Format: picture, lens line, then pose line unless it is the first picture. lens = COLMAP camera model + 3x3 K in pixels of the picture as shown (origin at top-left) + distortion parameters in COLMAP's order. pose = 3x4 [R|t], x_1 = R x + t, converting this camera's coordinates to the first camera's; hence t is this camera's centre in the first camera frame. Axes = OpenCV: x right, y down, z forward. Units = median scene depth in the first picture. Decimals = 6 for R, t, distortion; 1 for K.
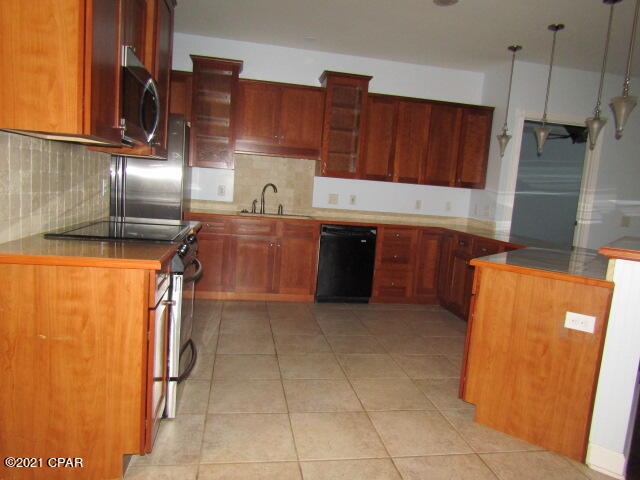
lens RADIAL K [[455.8, 0, 319.8], [0, 455.8, 241.7], [0, 0, 1]] dist [-0.018548, 0.017355]
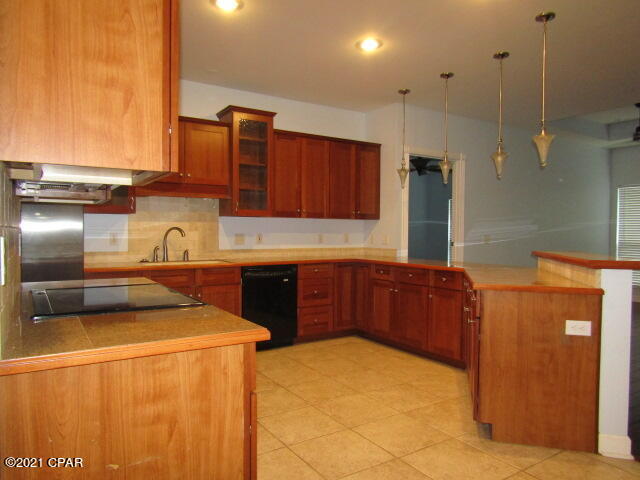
lens RADIAL K [[455.8, 0, 321.4], [0, 455.8, 242.8], [0, 0, 1]] dist [-0.018548, 0.017355]
pose [[0.918665, -0.077641, 0.387333, -0.366334], [0.107028, 0.992742, -0.054850, -0.034111], [-0.380263, 0.091844, 0.920307, 0.147553]]
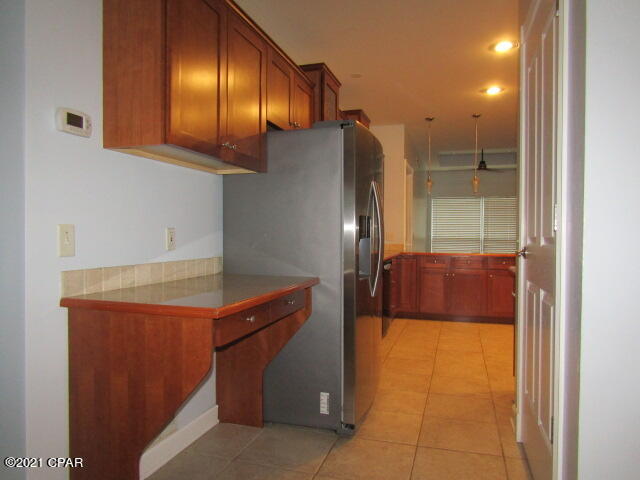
lens RADIAL K [[455.8, 0, 319.9], [0, 455.8, 241.3], [0, 0, 1]] dist [-0.018548, 0.017355]
pose [[0.452160, -0.088950, 0.887490, -1.705353], [0.131186, 0.990826, 0.032470, -0.239026], [-0.882236, 0.101745, 0.459681, 1.170650]]
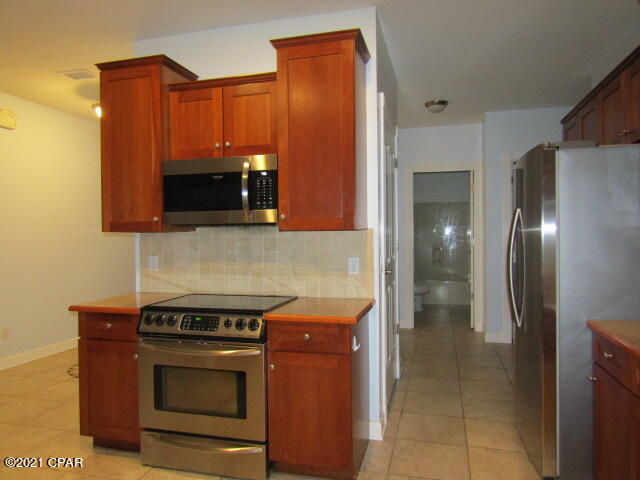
lens RADIAL K [[455.8, 0, 320.3], [0, 455.8, 240.1], [0, 0, 1]] dist [-0.018548, 0.017355]
pose [[-0.425437, -0.061121, -0.902922, 0.482914], [-0.132902, 0.991119, -0.004471, -0.188488], [0.895176, 0.118098, -0.429782, 1.589255]]
